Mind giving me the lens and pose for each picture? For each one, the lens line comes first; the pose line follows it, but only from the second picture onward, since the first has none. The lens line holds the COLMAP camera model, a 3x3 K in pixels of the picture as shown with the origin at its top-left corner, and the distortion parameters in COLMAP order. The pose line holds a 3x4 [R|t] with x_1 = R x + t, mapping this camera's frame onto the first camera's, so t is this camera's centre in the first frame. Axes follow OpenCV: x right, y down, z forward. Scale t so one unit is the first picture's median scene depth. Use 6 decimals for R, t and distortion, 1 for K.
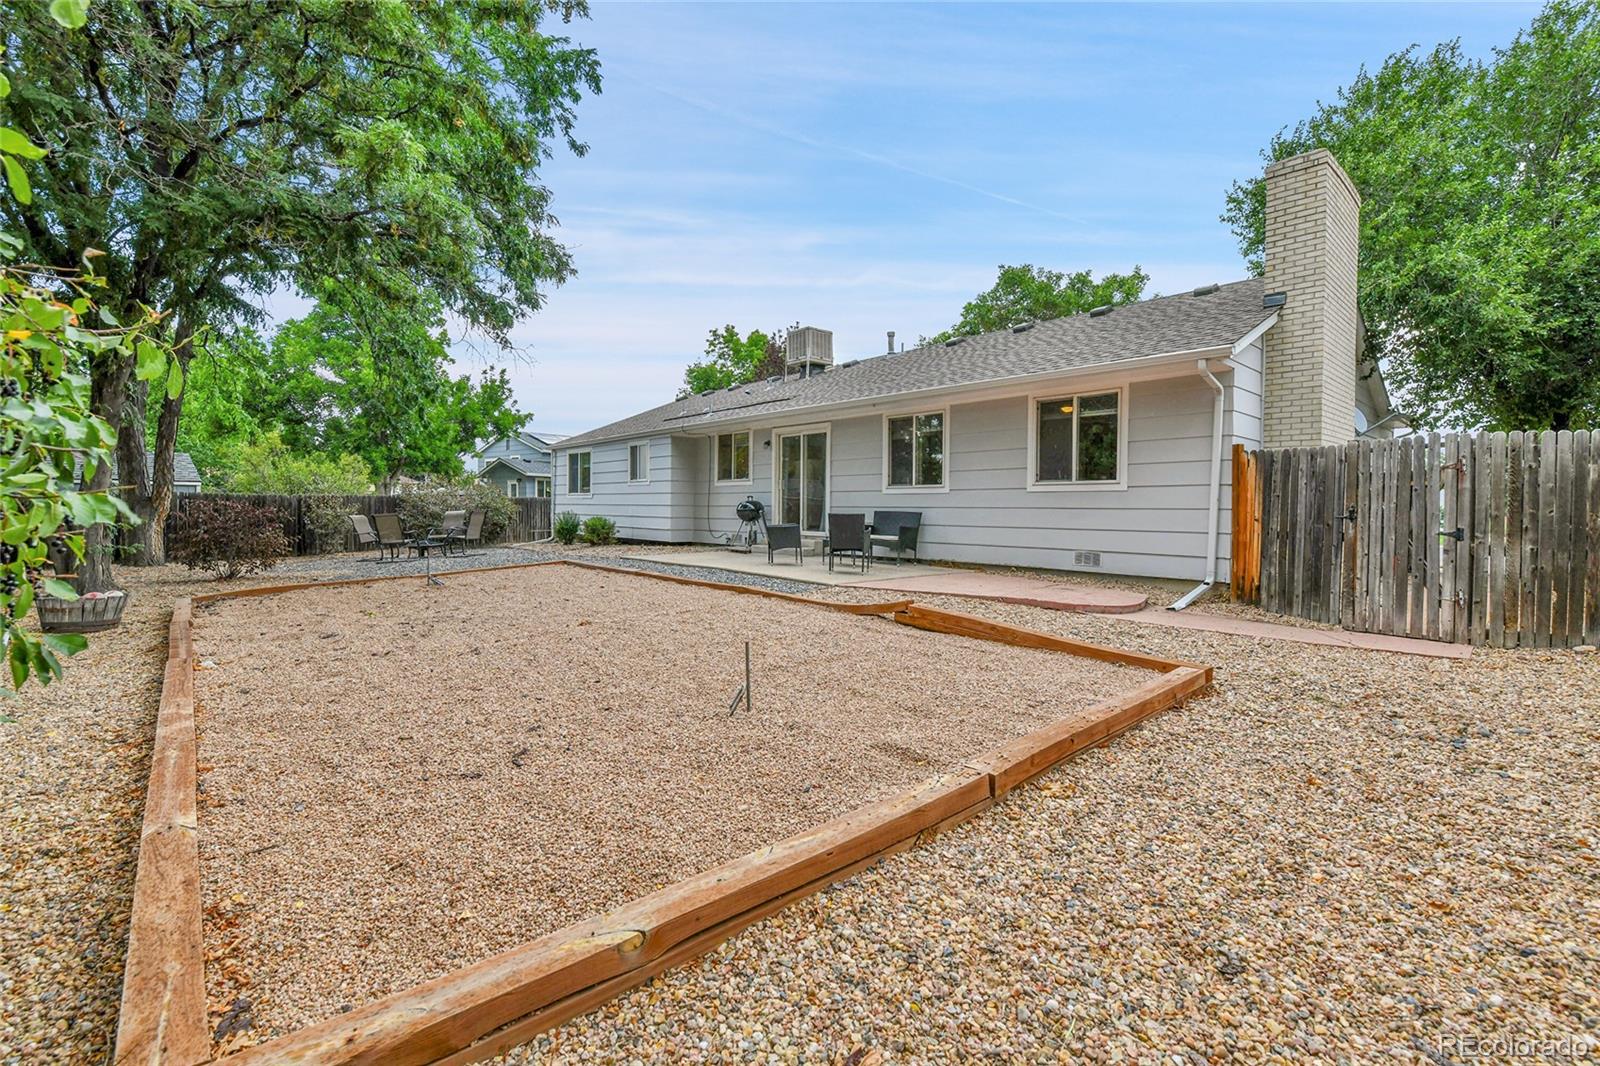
lens RADIAL K [[697.1, 0, 802.0], [0, 697.1, 519.9], [0, 0, 1]] dist [-0.001194, -0.010165]
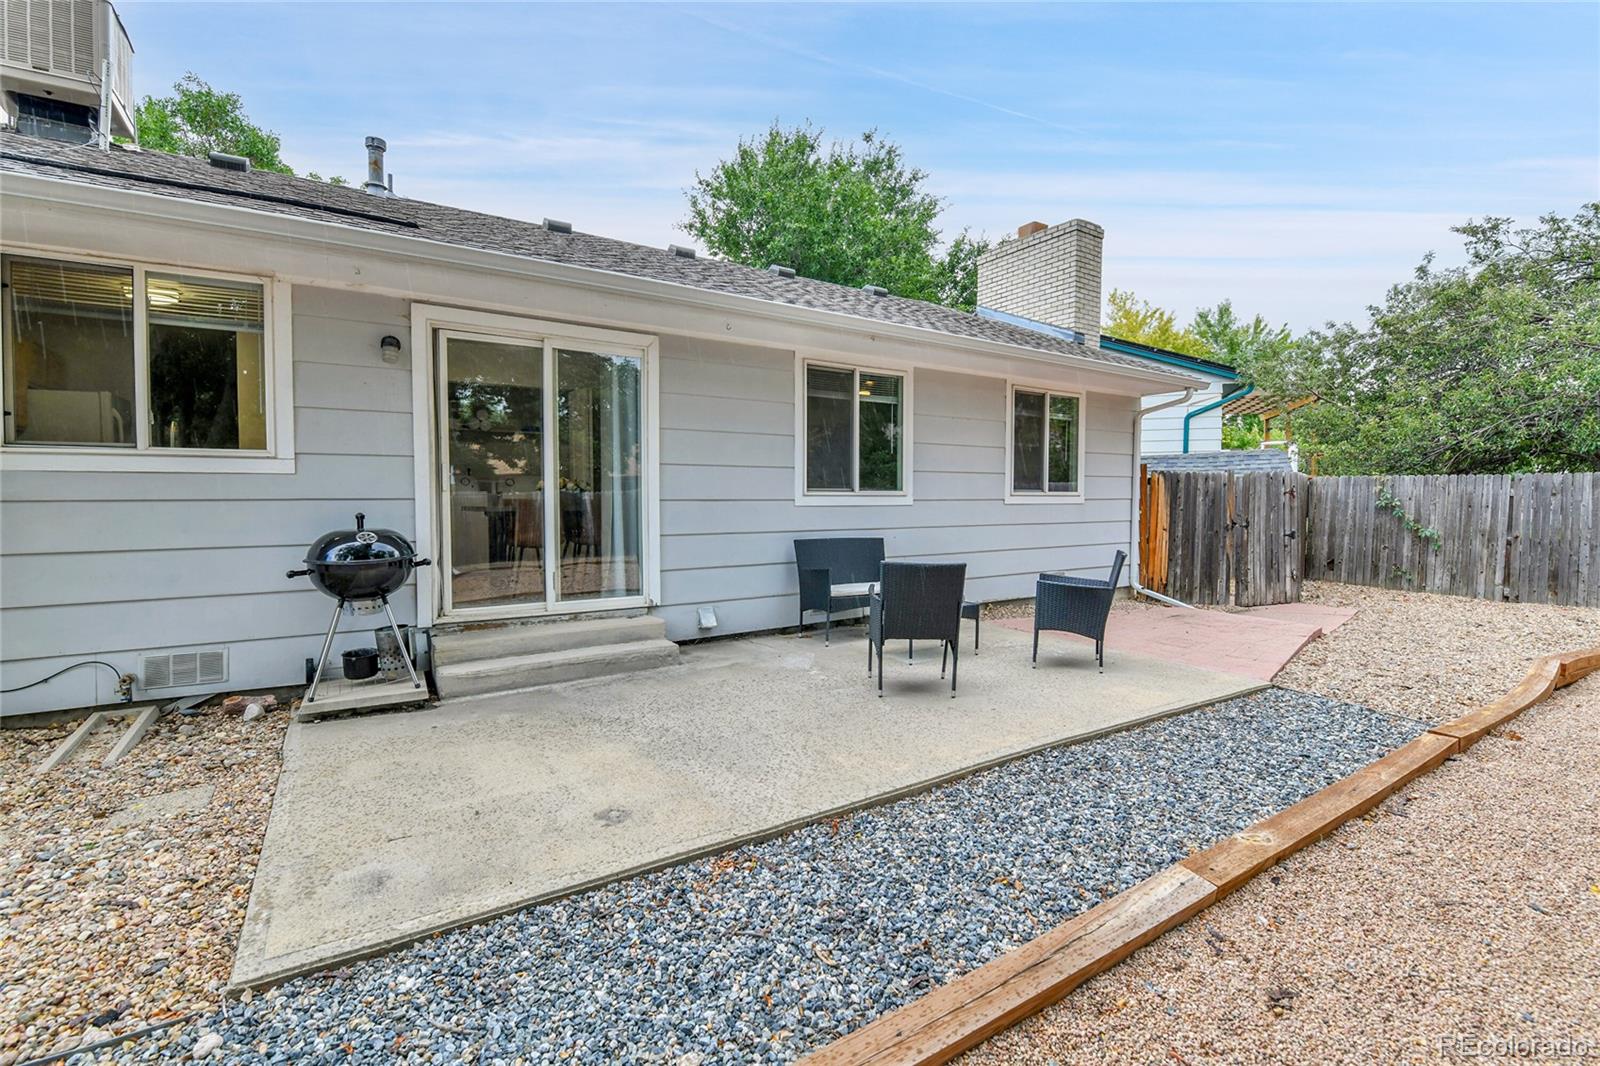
lens RADIAL K [[697.1, 0, 802.0], [0, 697.1, 519.9], [0, 0, 1]] dist [-0.001194, -0.010165]
pose [[0.155208, -0.040390, 0.987056, -0.485931], [0.018065, 0.999113, 0.038043, -0.056961], [-0.987717, 0.011926, 0.155800, 1.115657]]
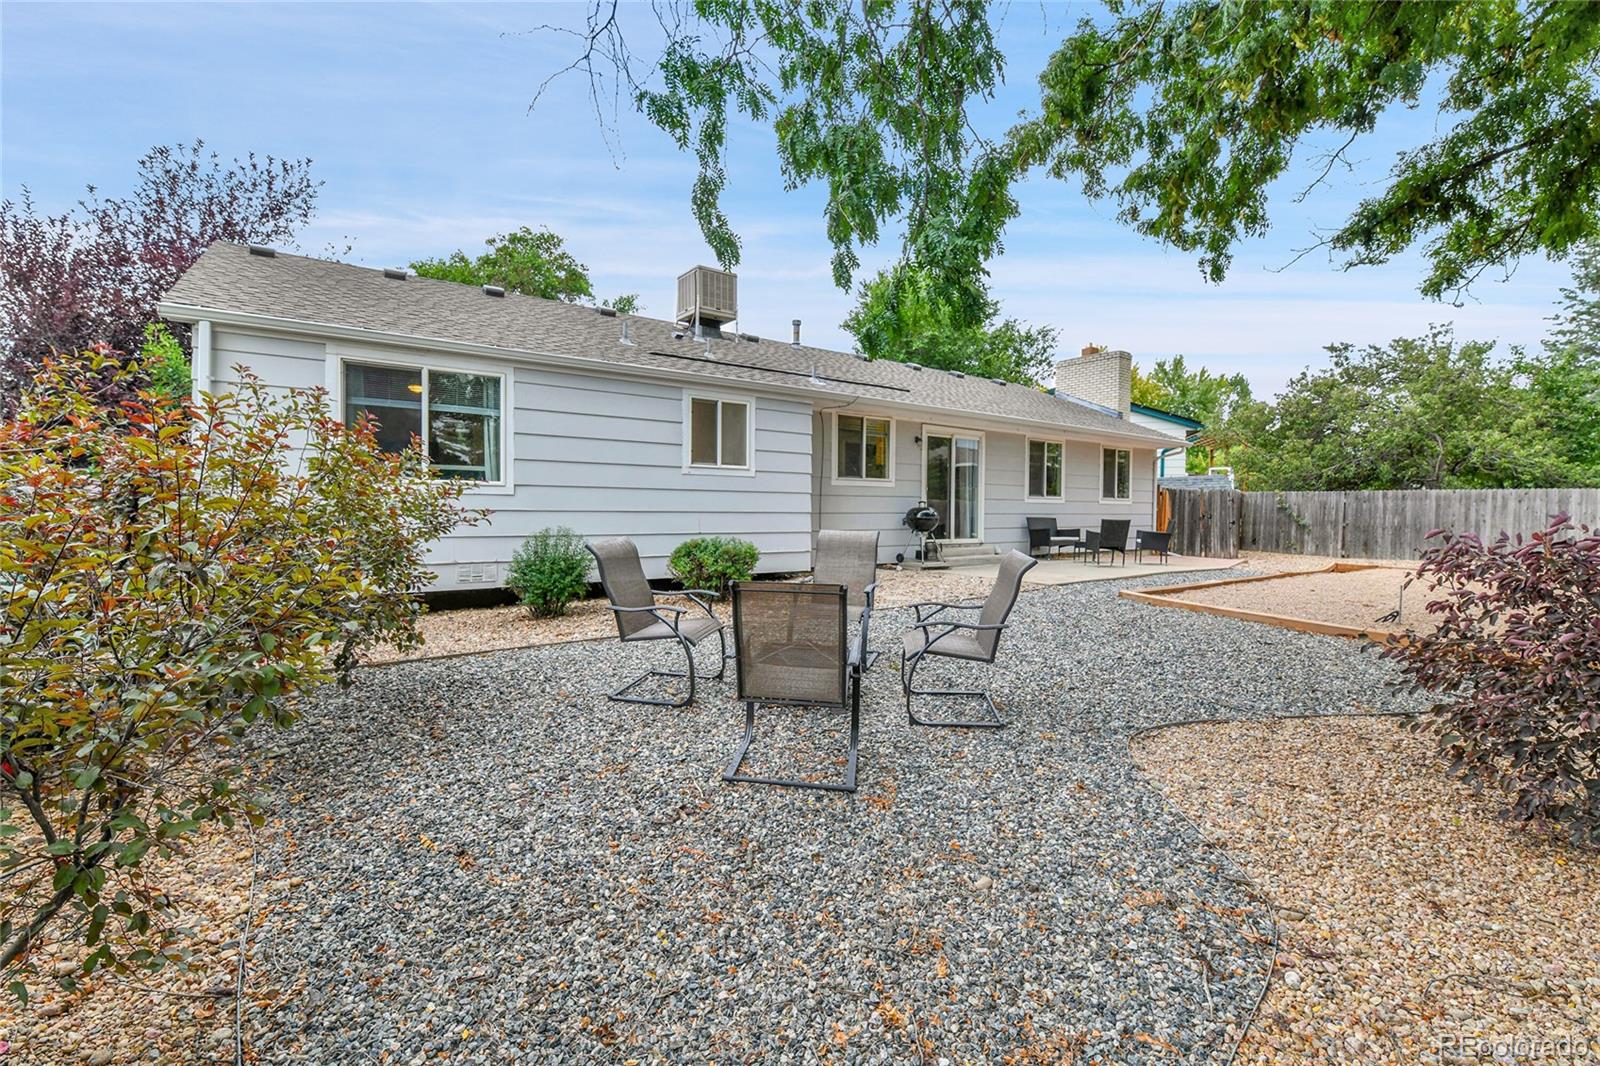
lens RADIAL K [[697.1, 0, 802.0], [0, 697.1, 519.9], [0, 0, 1]] dist [-0.001194, -0.010165]
pose [[0.090444, -0.020428, 0.995692, -1.337081], [0.012013, 0.999739, 0.019420, -0.043285], [-0.995829, 0.010204, 0.090665, 1.549689]]
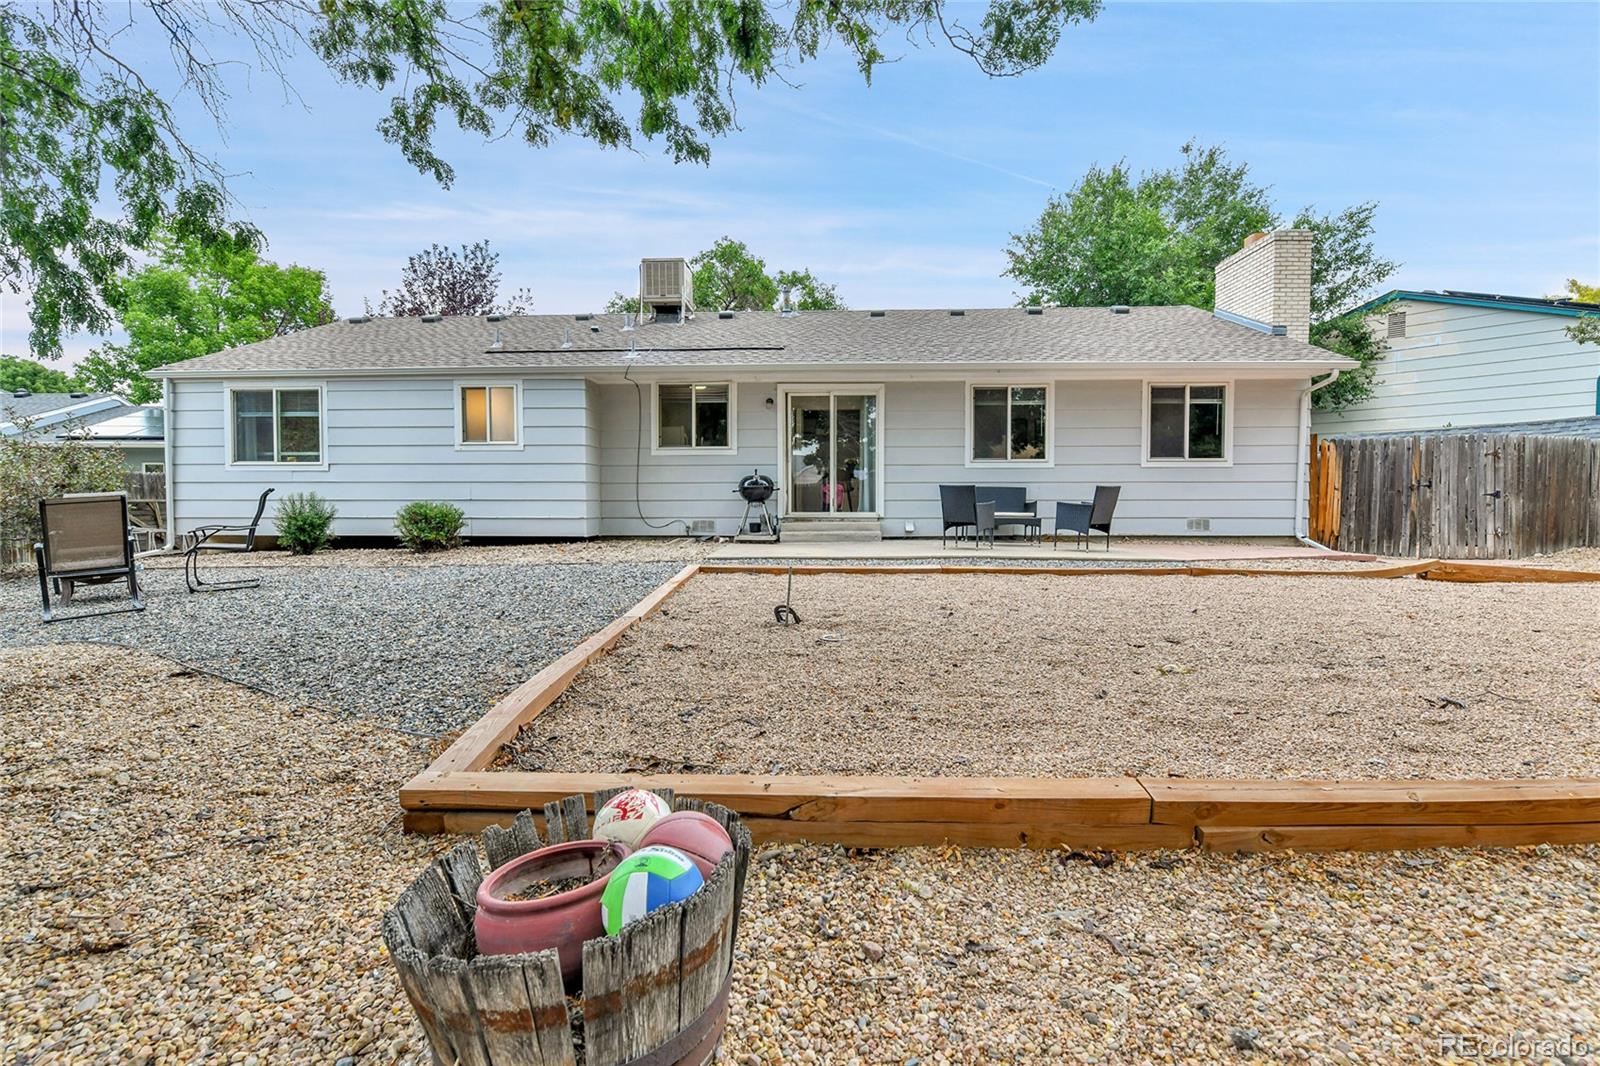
lens RADIAL K [[697.1, 0, 802.0], [0, 697.1, 519.9], [0, 0, 1]] dist [-0.001194, -0.010165]
pose [[0.696832, -0.032025, 0.716519, -0.853190], [0.019409, 0.999479, 0.025797, 0.003993], [-0.716971, -0.004070, 0.697091, 0.622815]]
